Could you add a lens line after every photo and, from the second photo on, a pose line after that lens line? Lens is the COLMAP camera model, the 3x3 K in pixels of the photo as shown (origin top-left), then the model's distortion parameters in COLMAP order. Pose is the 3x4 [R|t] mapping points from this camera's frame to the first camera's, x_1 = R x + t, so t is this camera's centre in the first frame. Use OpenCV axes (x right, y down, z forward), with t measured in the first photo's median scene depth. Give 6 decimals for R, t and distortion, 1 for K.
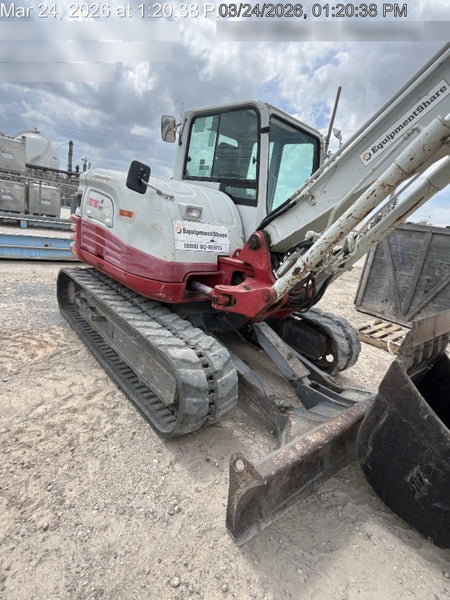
lens RADIAL K [[320.5, 0, 225.4], [0, 320.5, 294.9], [0, 0, 1]] dist [-0.002446, 0.000679]
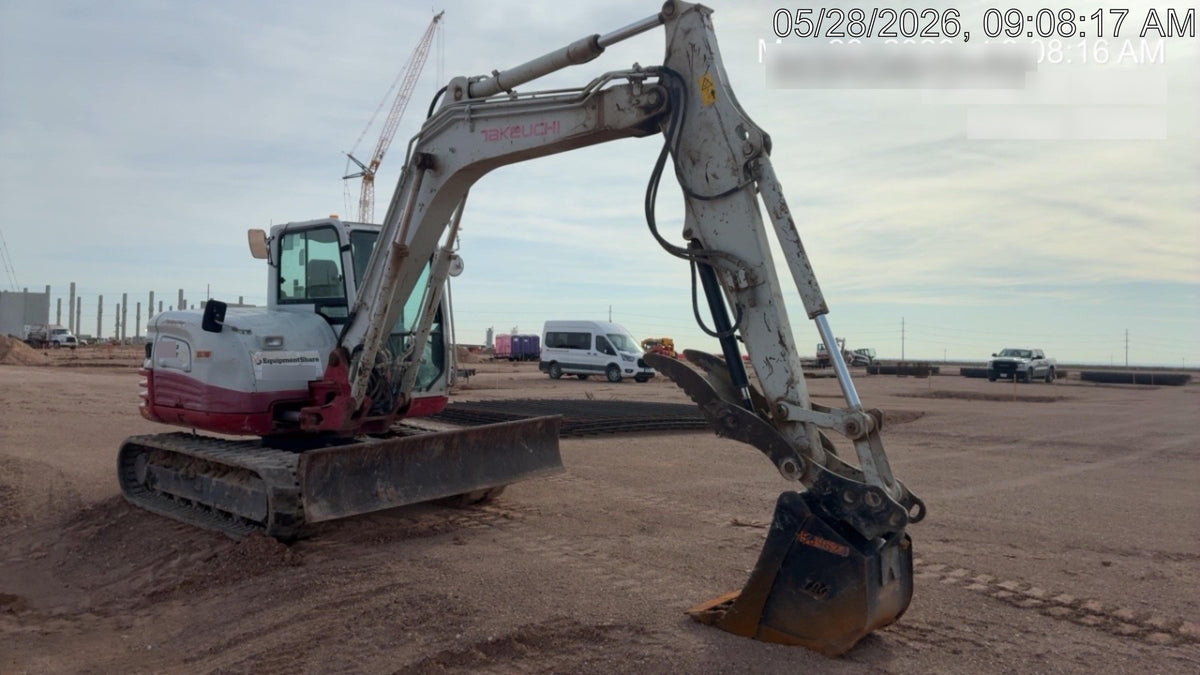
lens RADIAL K [[882.1, 0, 603.5], [0, 882.1, 307.8], [0, 0, 1]] dist [0.019182, 0.000647]
pose [[0.980765, -0.165917, 0.102821, 0.630836], [0.186807, 0.950592, -0.247949, 0.507996], [-0.056602, 0.262388, 0.963301, -1.708228]]
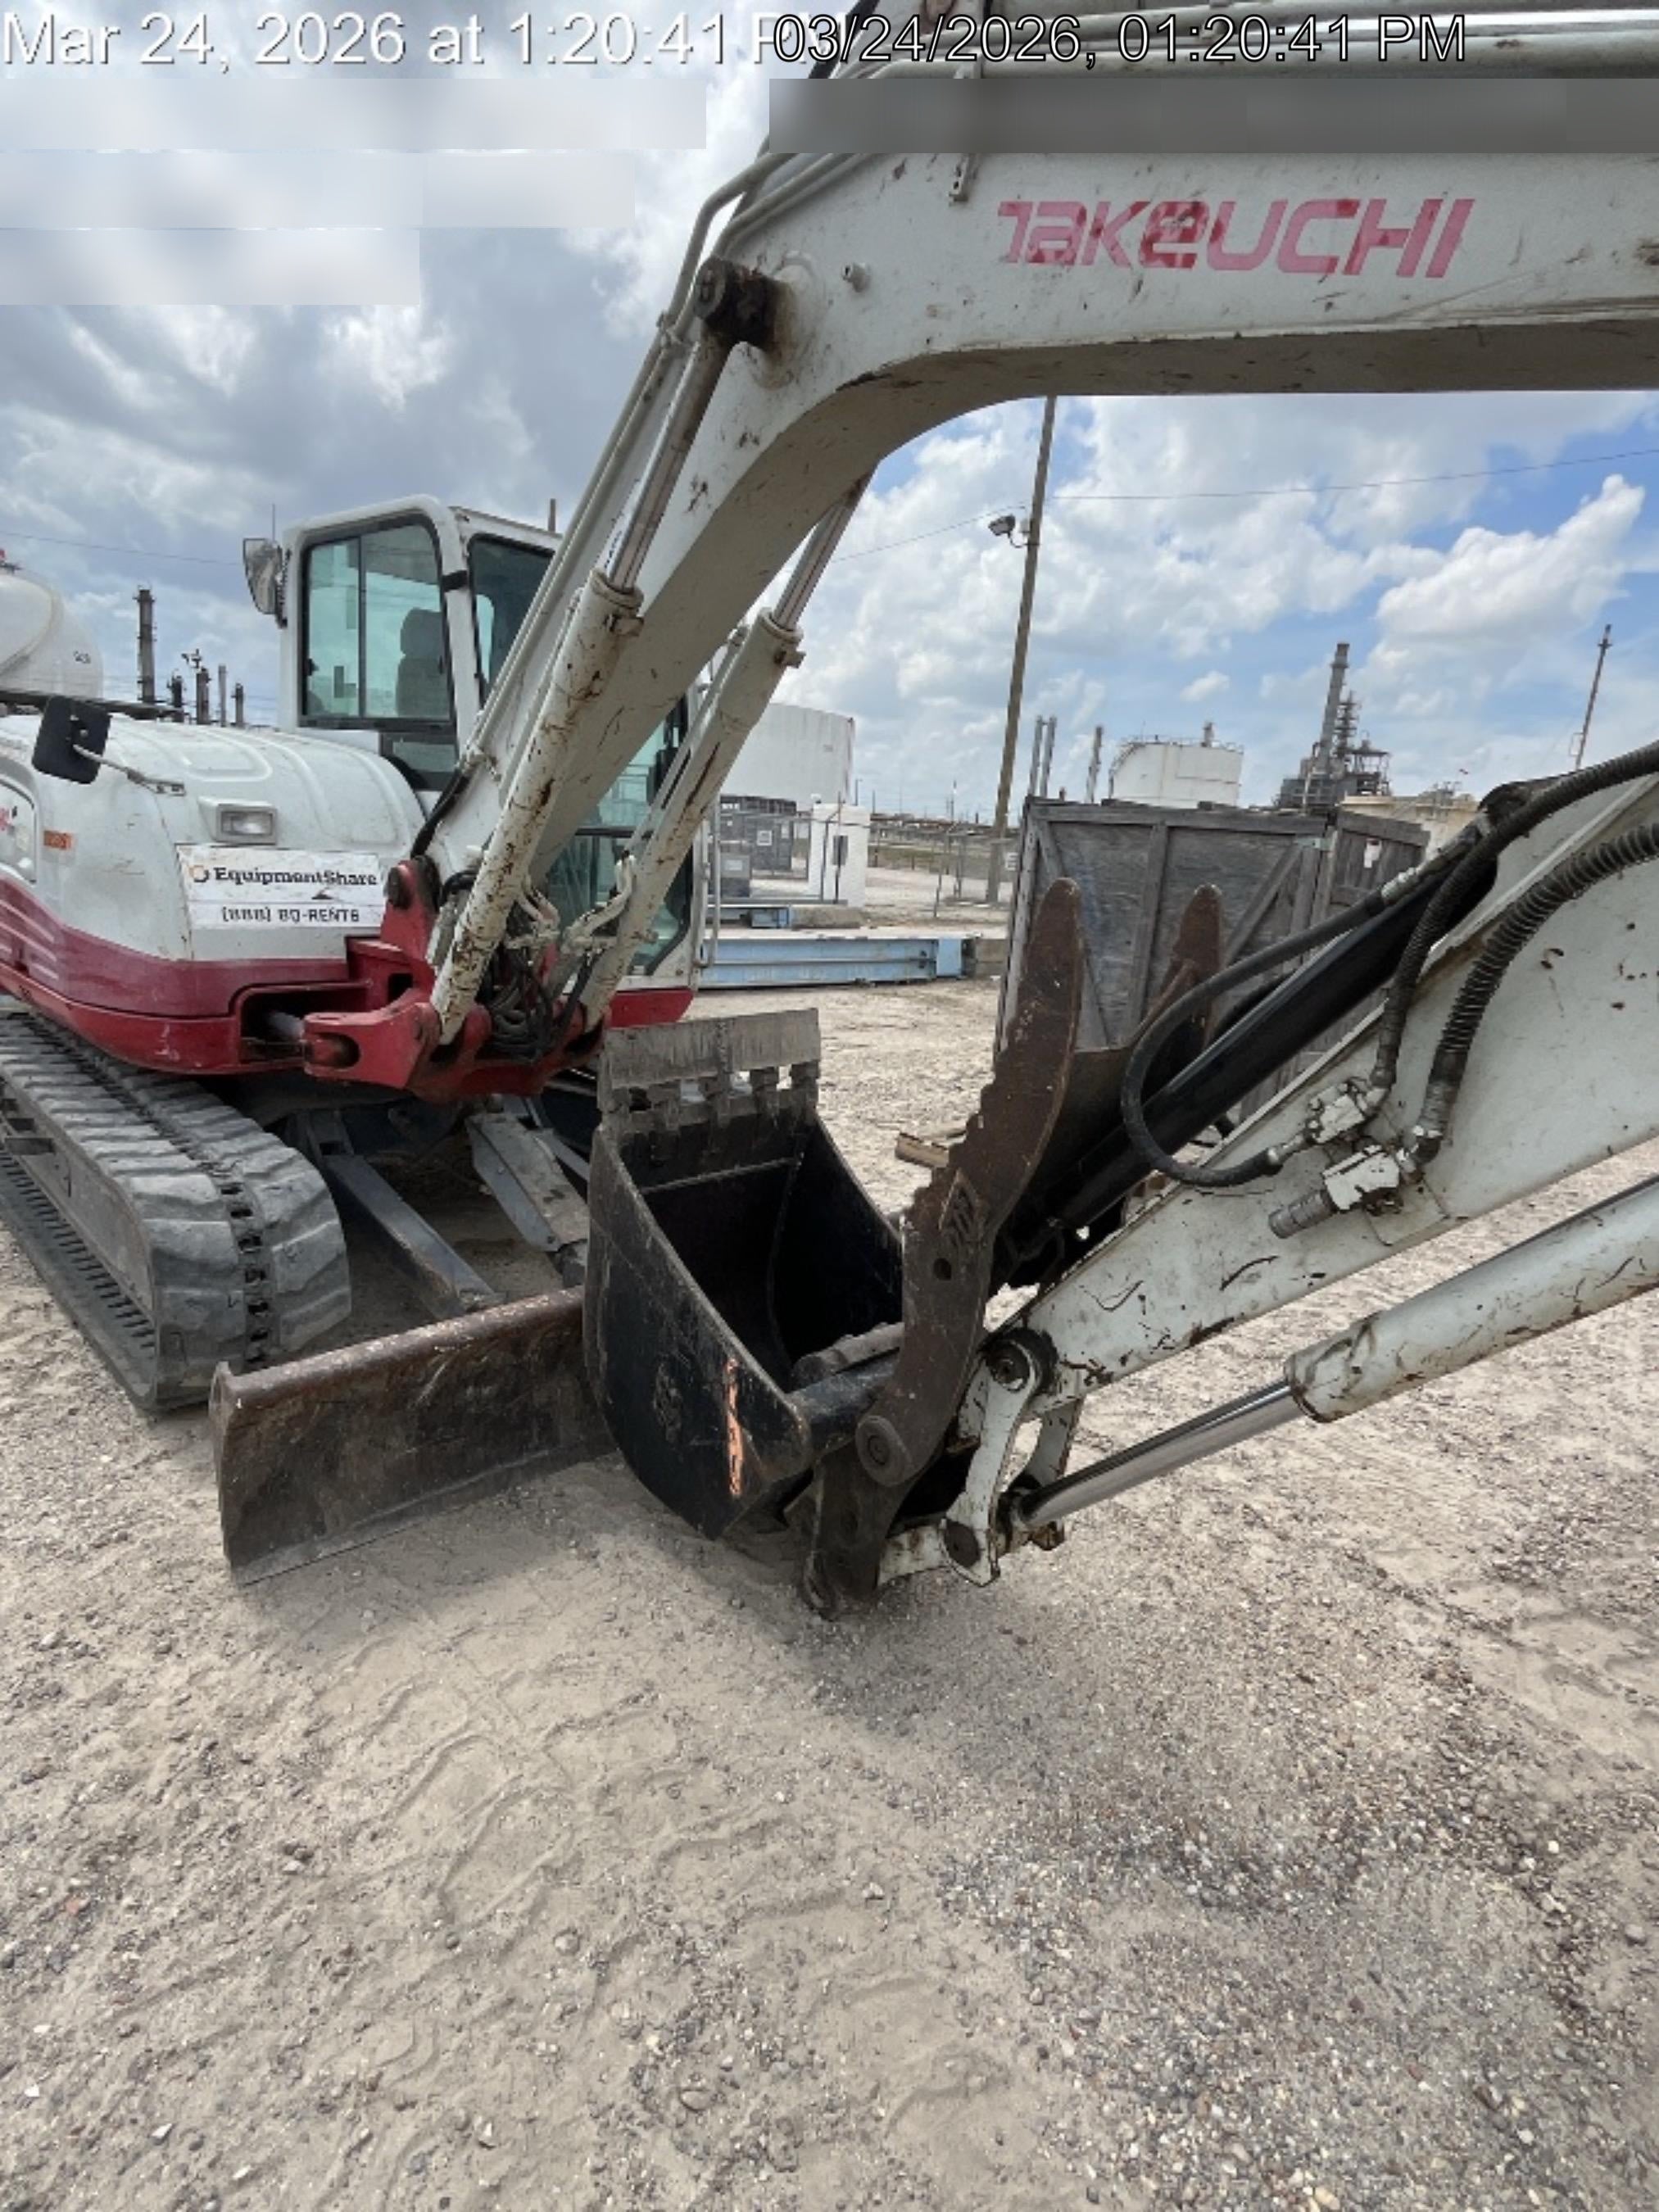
lens RADIAL K [[1181.5, 0, 831.0], [0, 1181.5, 1087.3], [0, 0, 1]] dist [-0.002446, 0.000679]
pose [[0.994878, -0.087673, 0.050308, 0.460775], [0.088642, 0.995912, -0.017367, 0.123047], [-0.048580, 0.021737, 0.998583, -0.363024]]
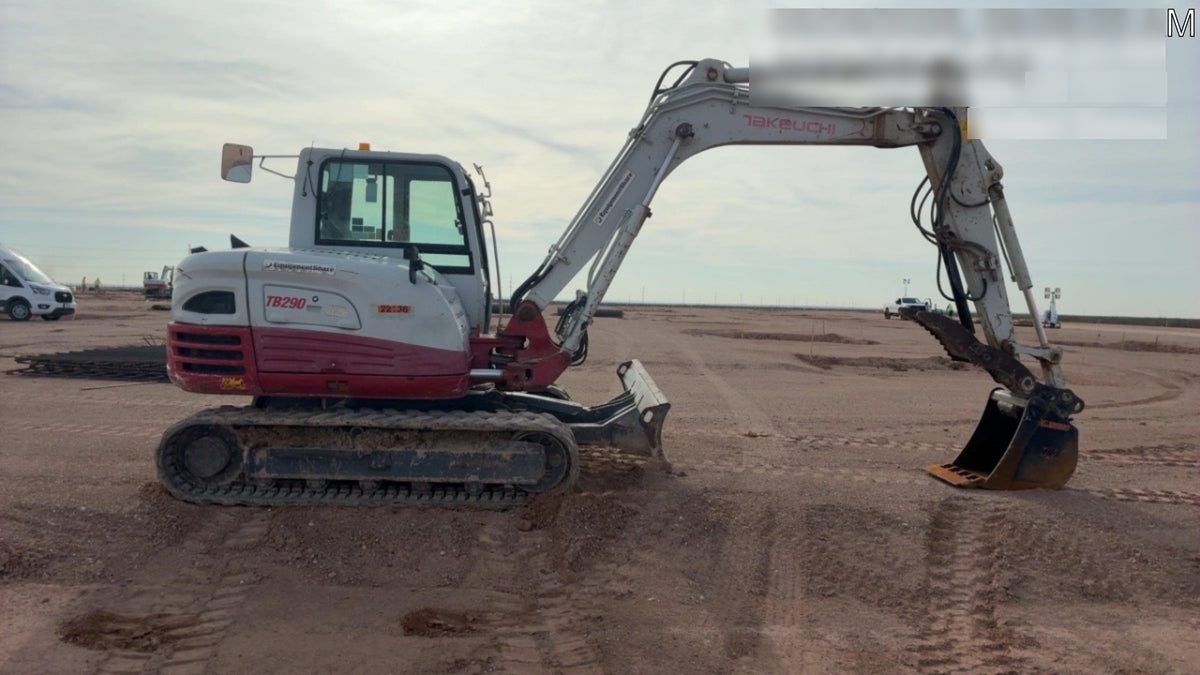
lens RADIAL K [[882.1, 0, 603.5], [0, 882.1, 307.8], [0, 0, 1]] dist [0.019182, 0.000647]
pose [[0.621569, -0.181583, 0.762023, -1.706320], [0.260805, 0.965237, 0.017273, -0.151161], [-0.738670, 0.188003, 0.647319, -0.893077]]
